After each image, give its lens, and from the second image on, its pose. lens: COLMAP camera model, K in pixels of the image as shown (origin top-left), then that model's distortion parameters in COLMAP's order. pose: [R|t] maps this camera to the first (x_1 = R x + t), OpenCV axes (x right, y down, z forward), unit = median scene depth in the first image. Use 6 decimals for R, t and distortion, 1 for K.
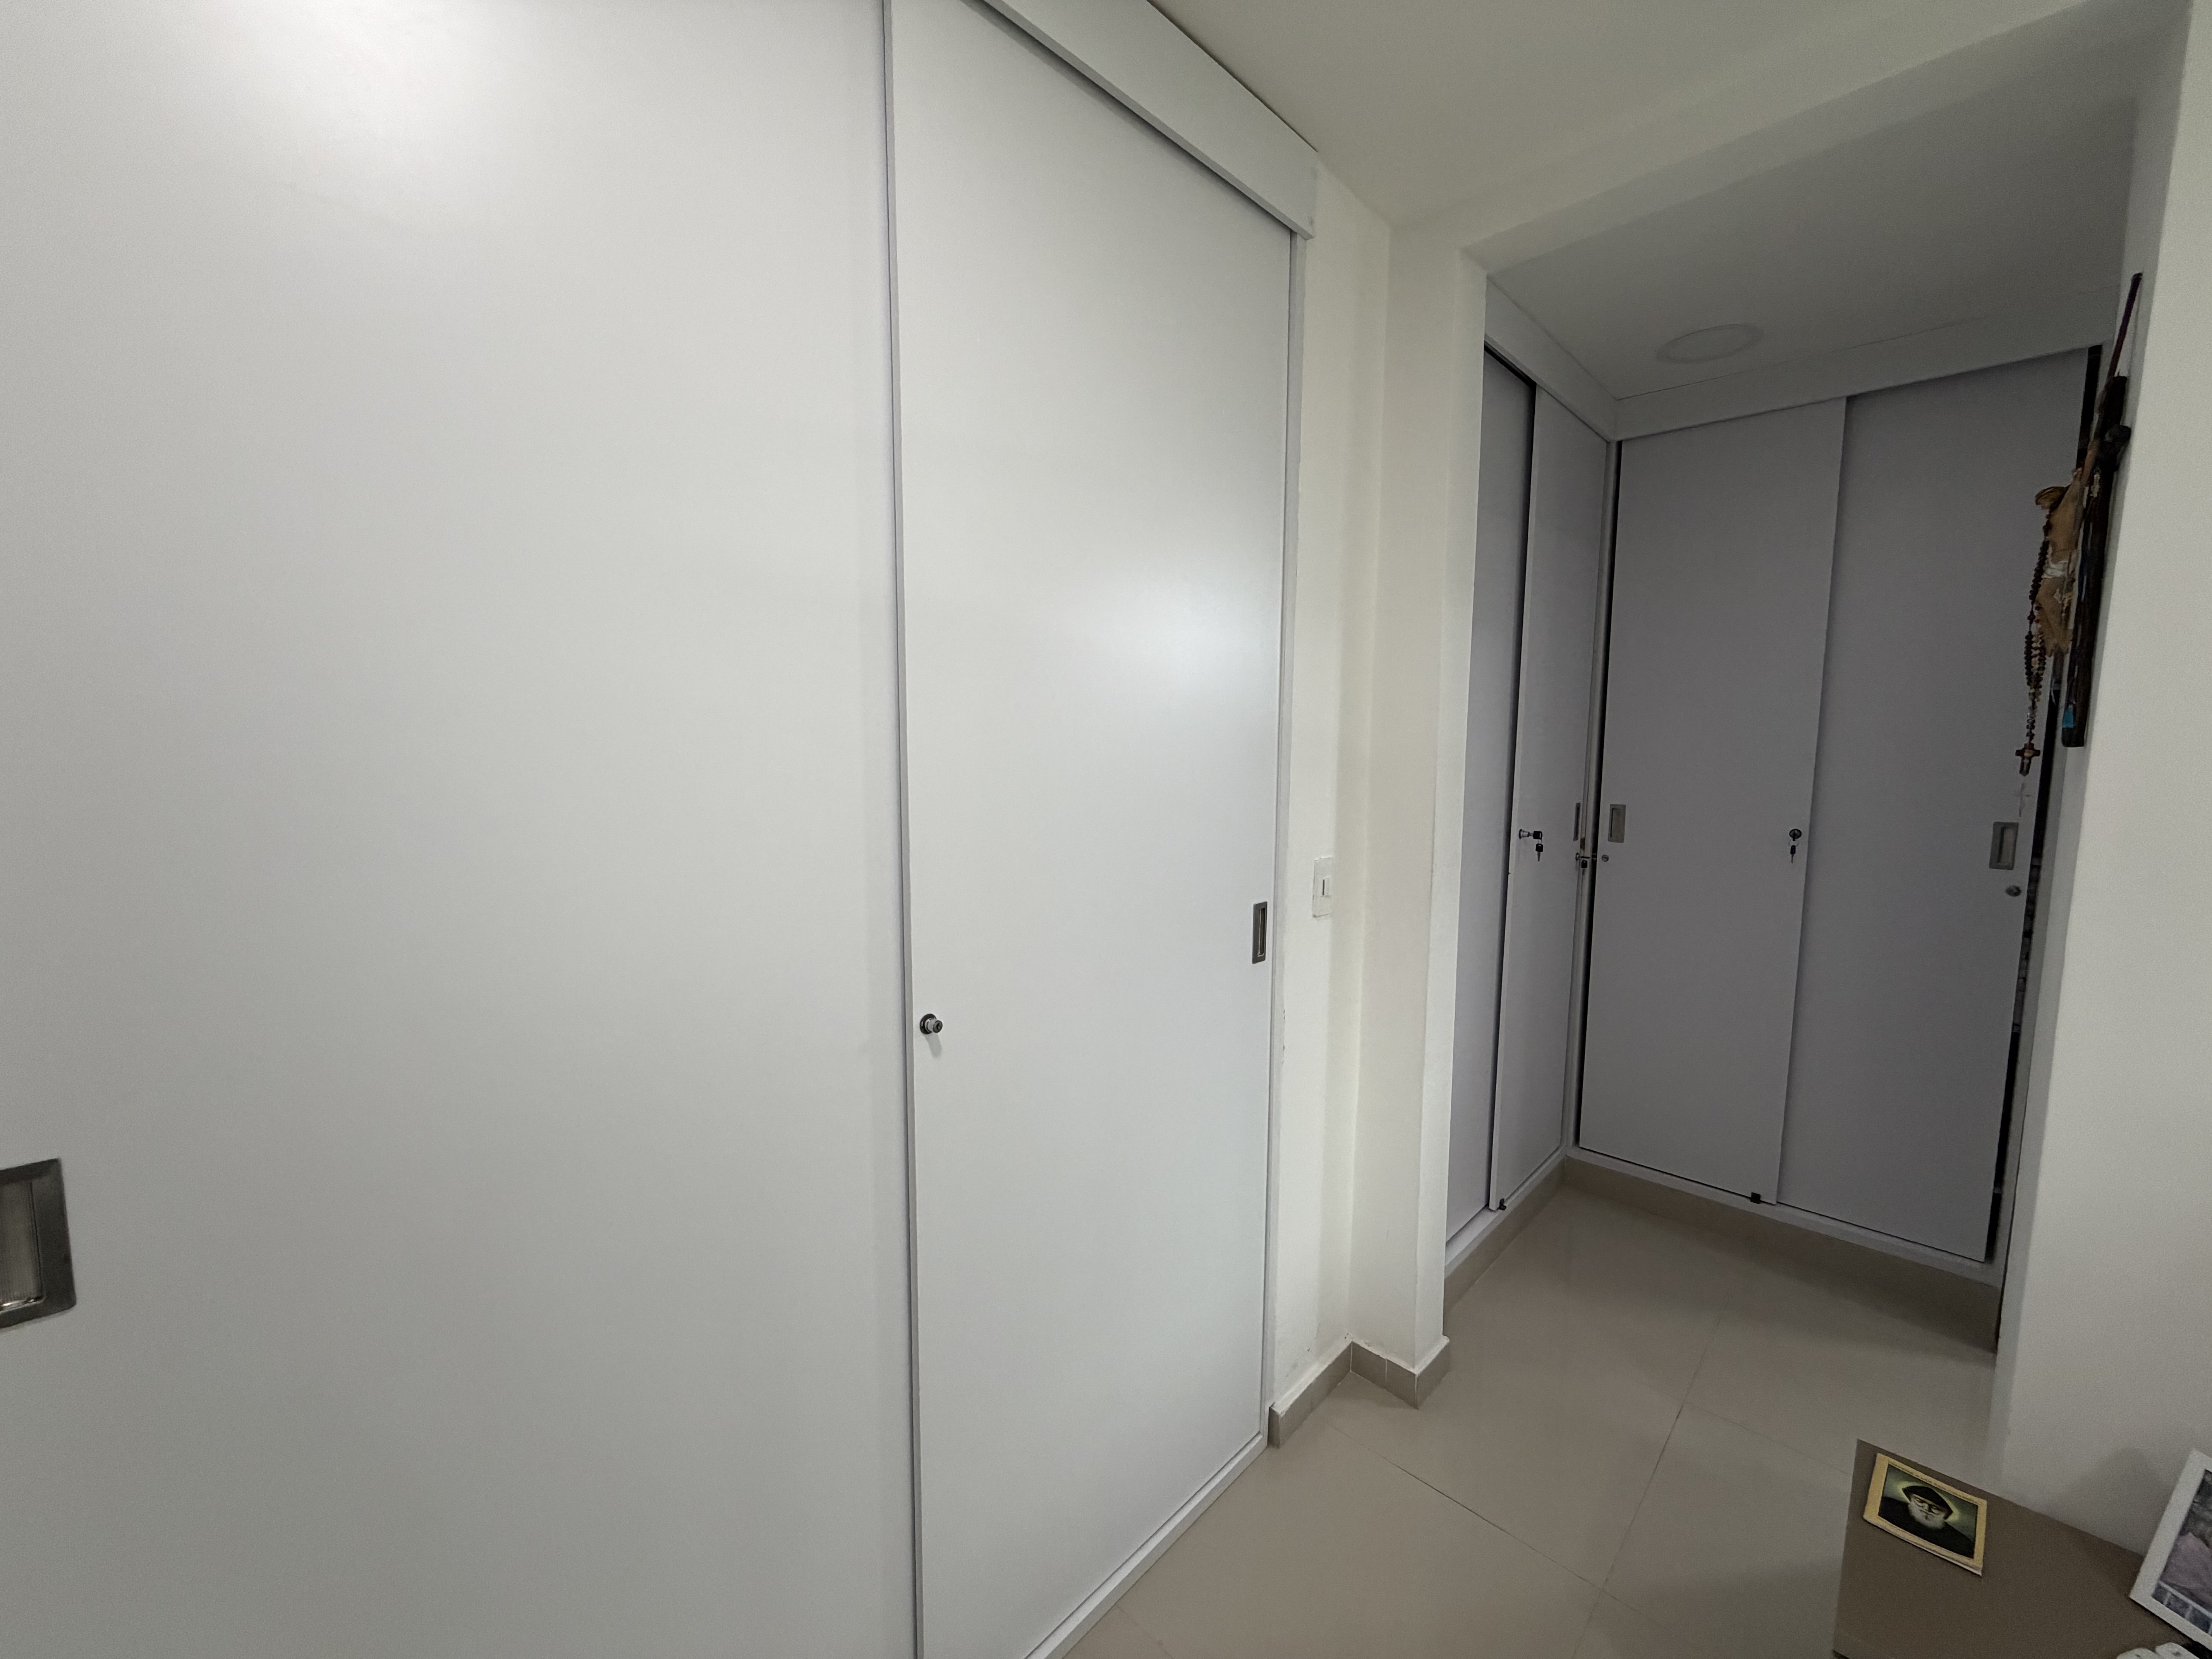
lens RADIAL K [[877.3, 0, 1103.9], [0, 877.3, 829.0], [0, 0, 1]] dist [-0.000794, -0.000024]
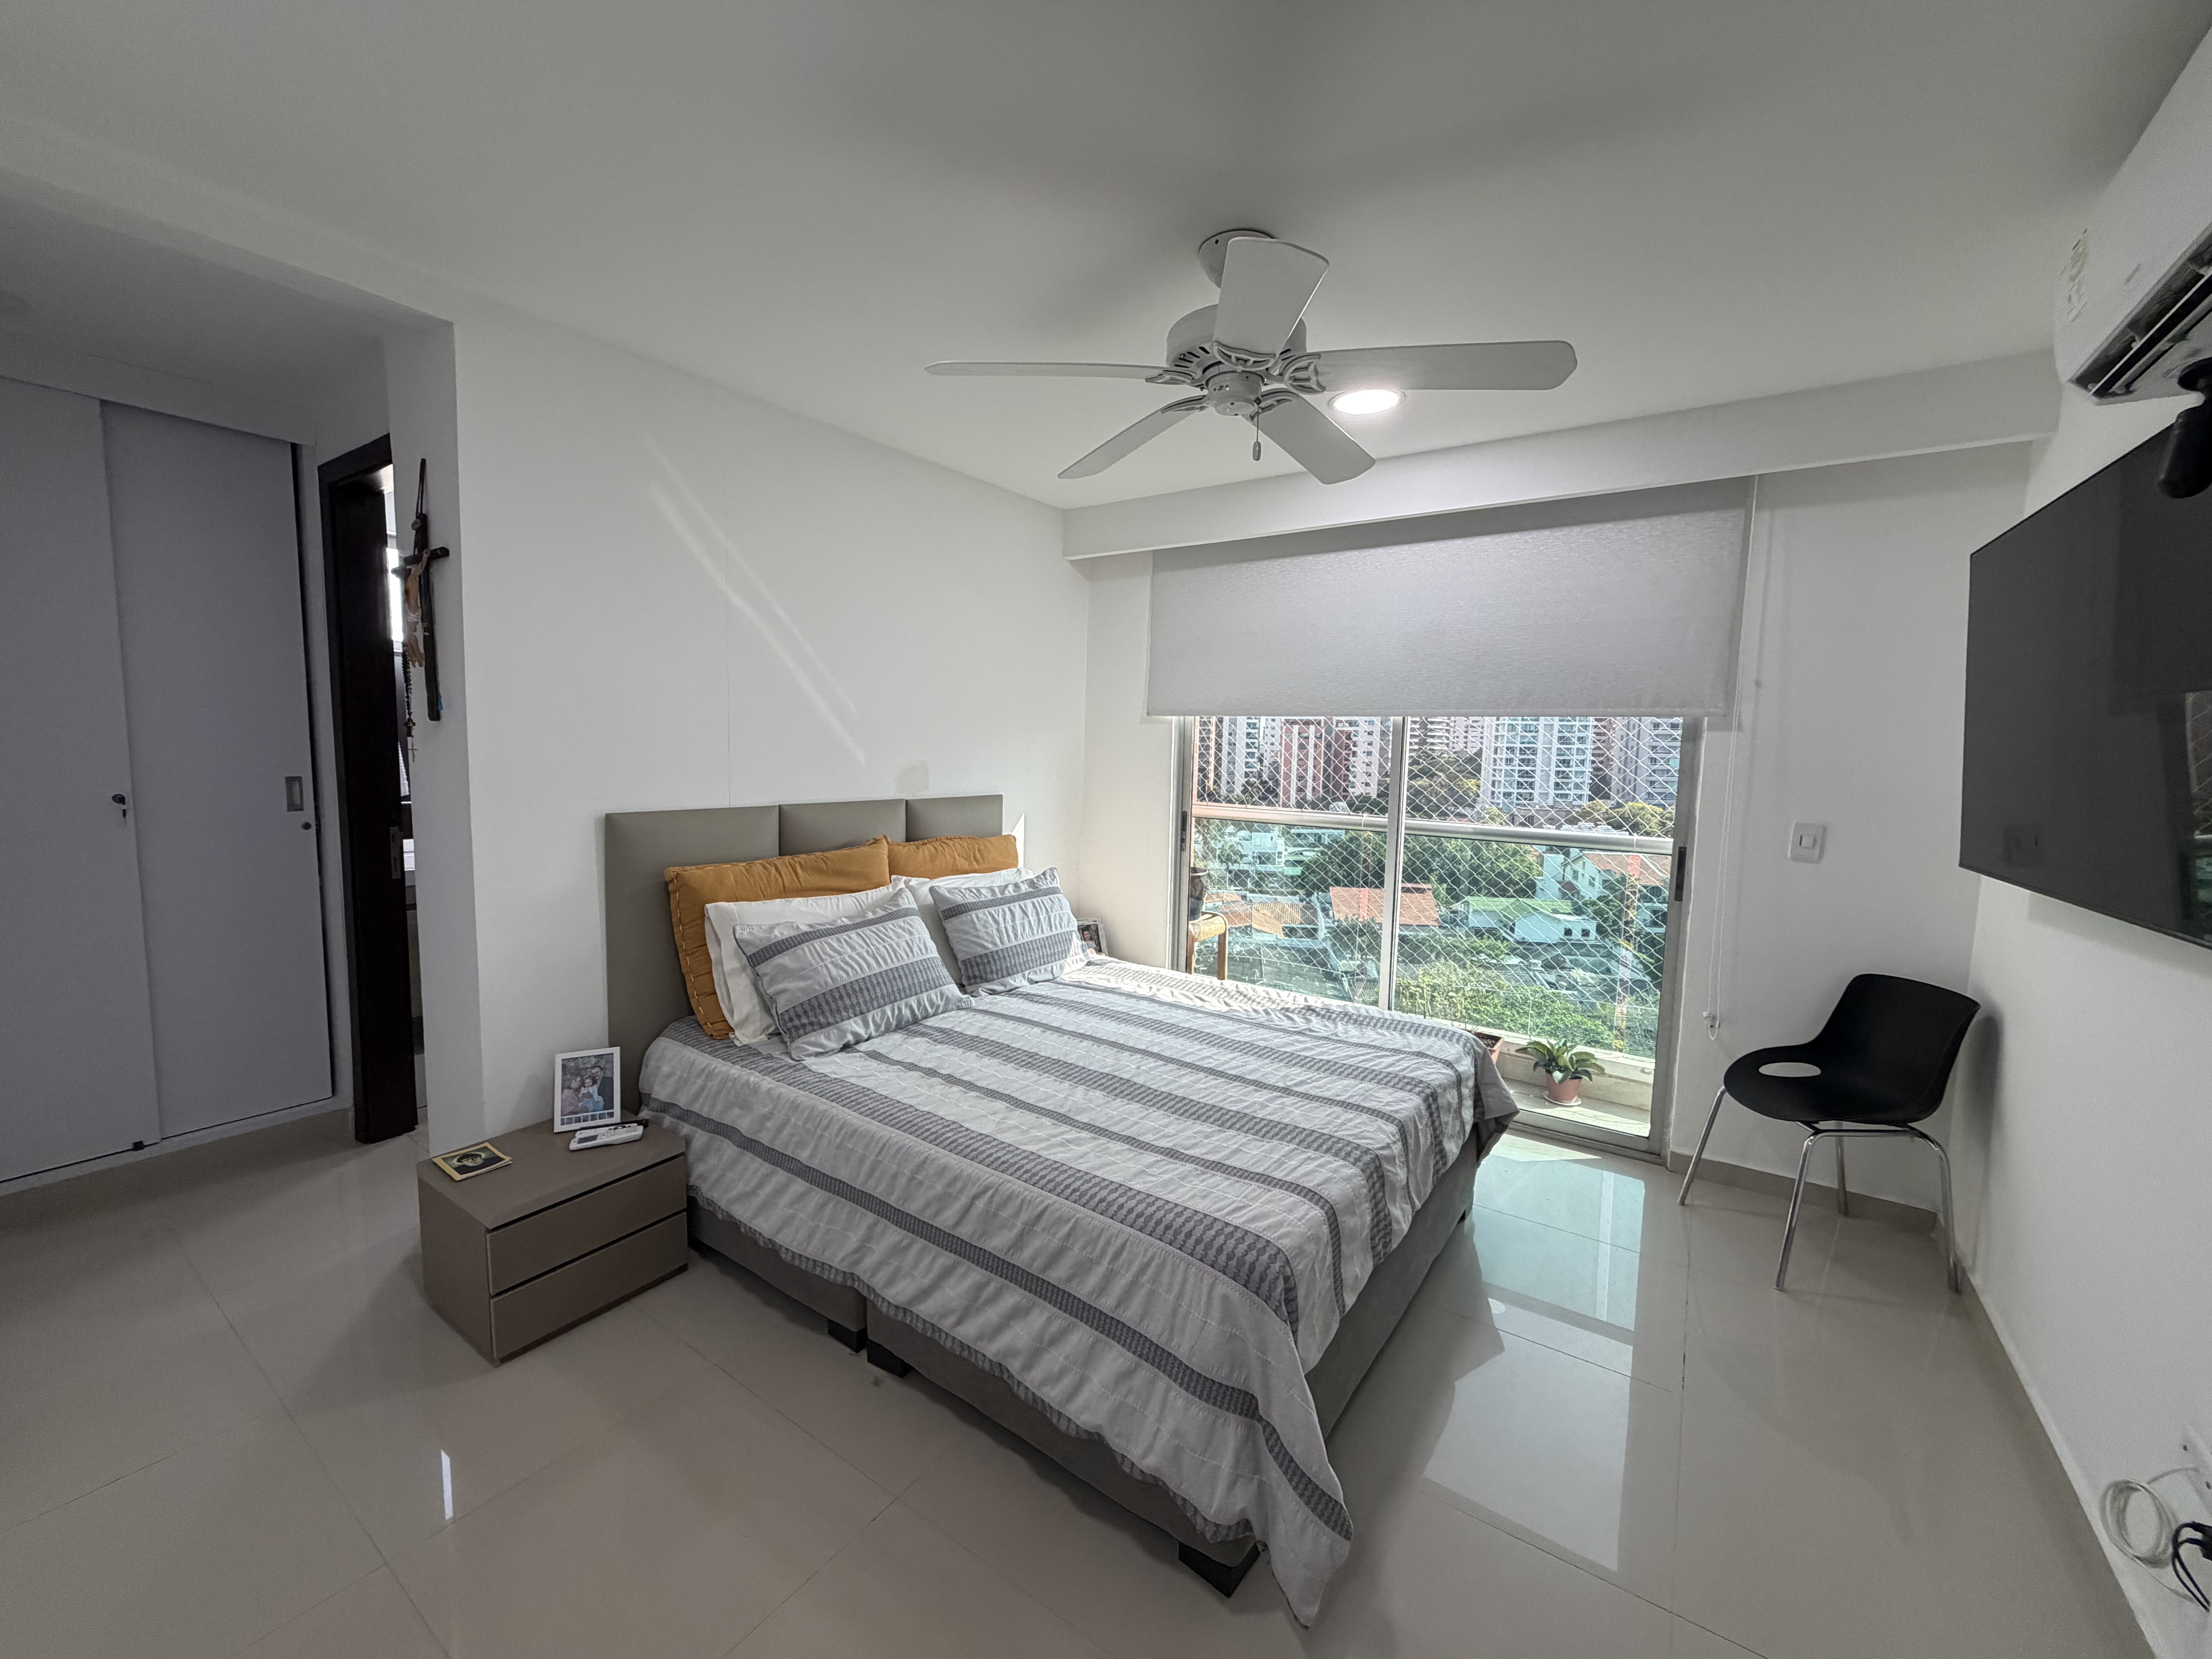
lens RADIAL K [[877.3, 0, 1104.6], [0, 877.3, 830.6], [0, 0, 1]] dist [-0.000794, -0.000024]
pose [[-0.167493, -0.110692, 0.979639, -0.526795], [0.075128, 0.989354, 0.124634, 0.000149], [-0.983007, 0.094474, -0.157394, -0.016739]]
